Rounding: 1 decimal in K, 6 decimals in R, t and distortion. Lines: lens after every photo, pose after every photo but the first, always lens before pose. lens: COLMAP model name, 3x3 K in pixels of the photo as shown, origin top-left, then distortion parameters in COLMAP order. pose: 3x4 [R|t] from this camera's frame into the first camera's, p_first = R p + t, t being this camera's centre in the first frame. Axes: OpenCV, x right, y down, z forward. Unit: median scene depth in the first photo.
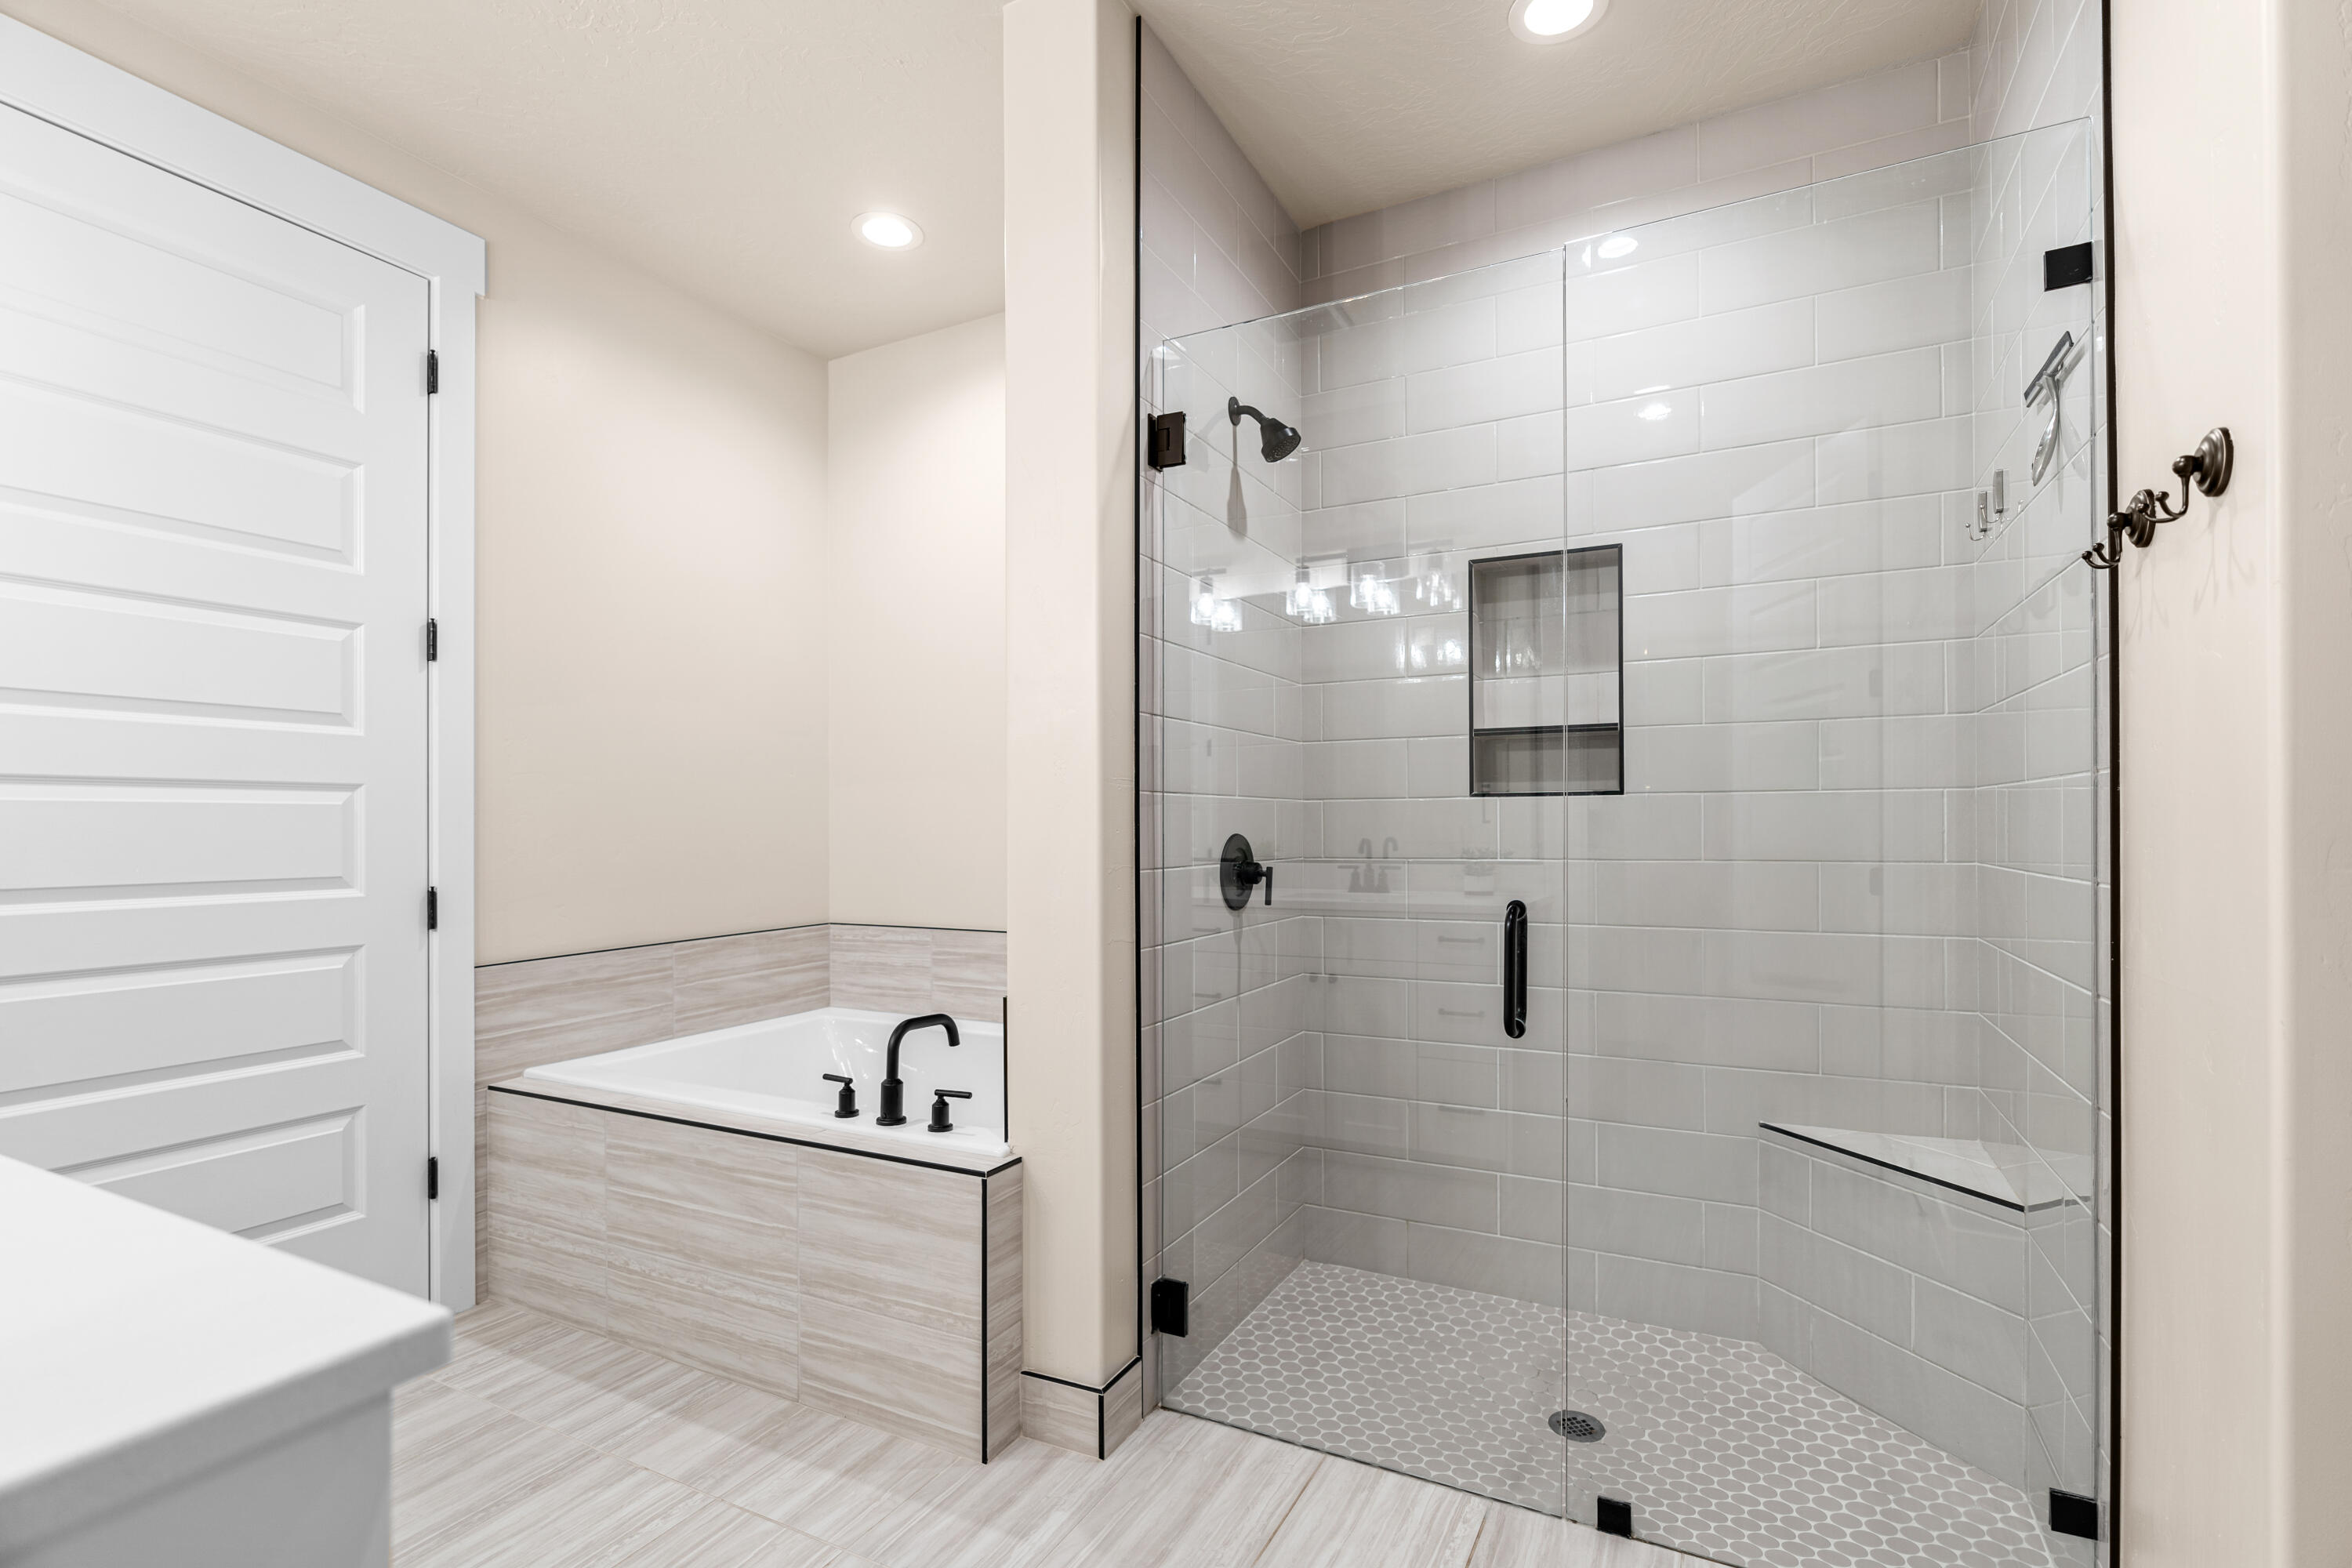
lens RADIAL K [[1073.9, 0, 1177.9], [0, 1073.9, 817.6], [0, 0, 1]] dist [-0.001407, 0.000741]
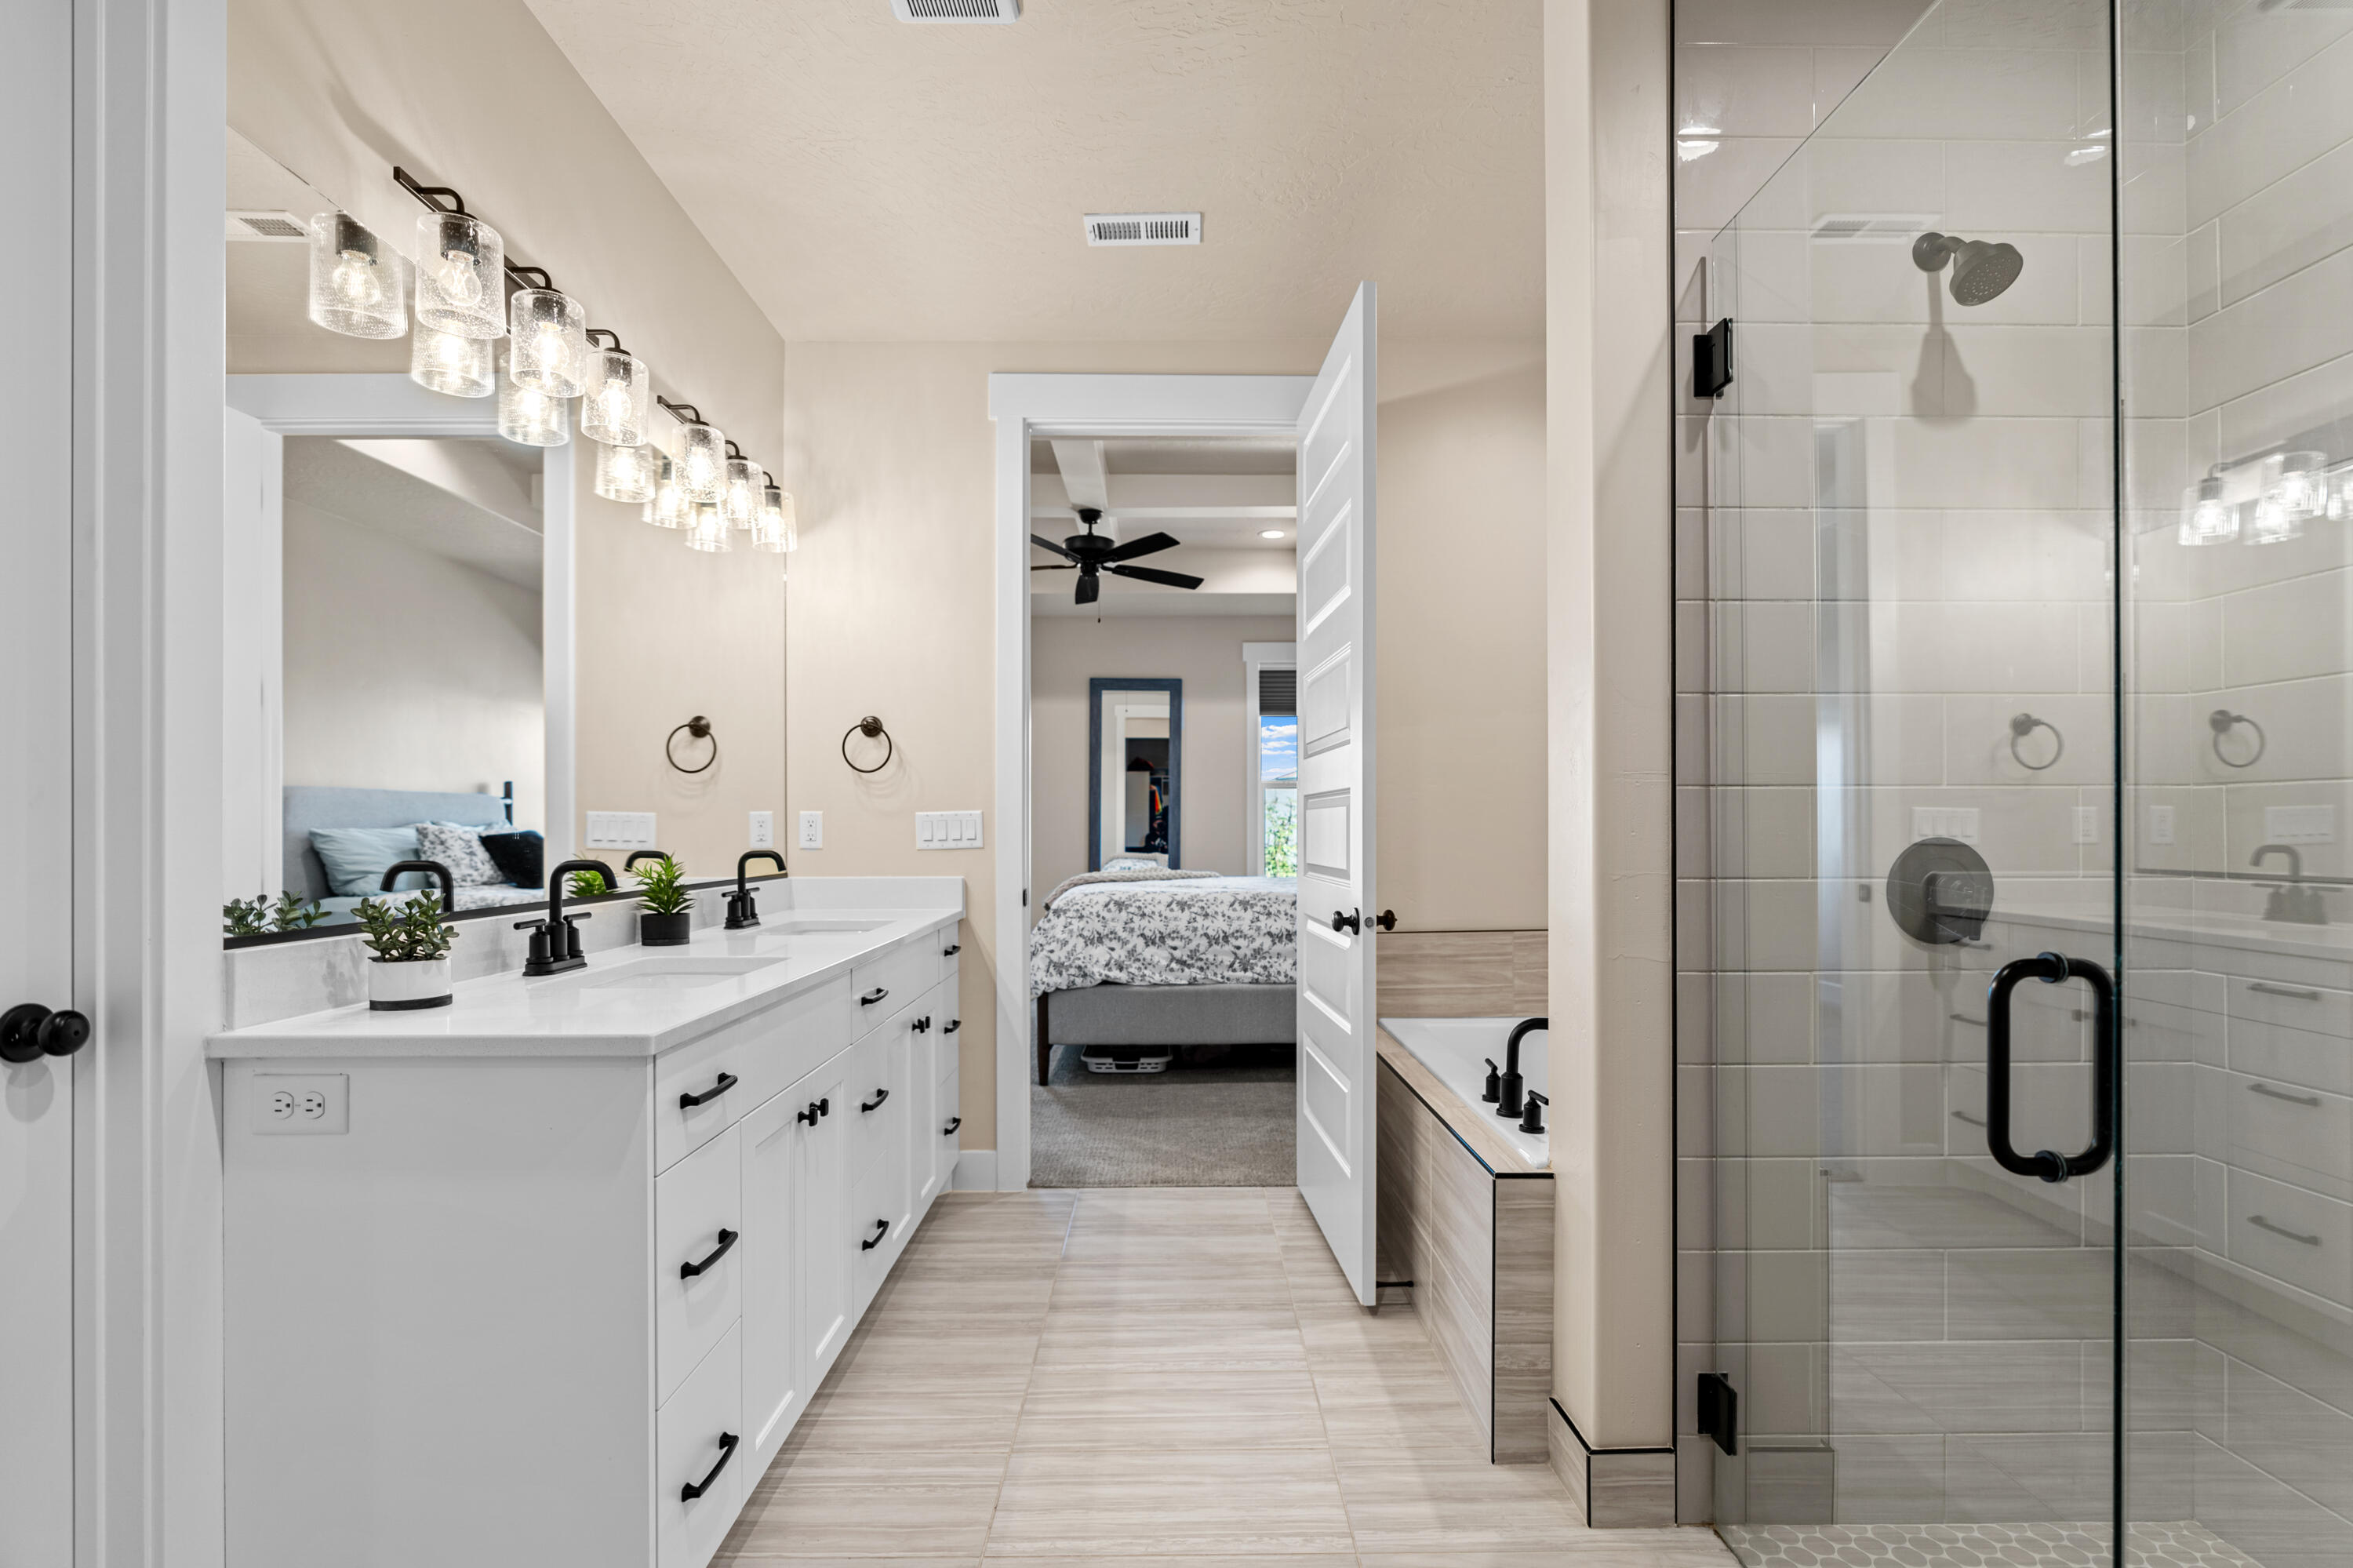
lens RADIAL K [[1074.4, 0, 1178.4], [0, 1074.4, 817.6], [0, 0, 1]] dist [-0.001407, 0.000741]
pose [[0.482451, -0.004872, -0.875909, 0.532651], [0.003153, 0.999988, -0.003825, 0.002970], [0.875917, -0.000917, 0.482461, 0.249204]]
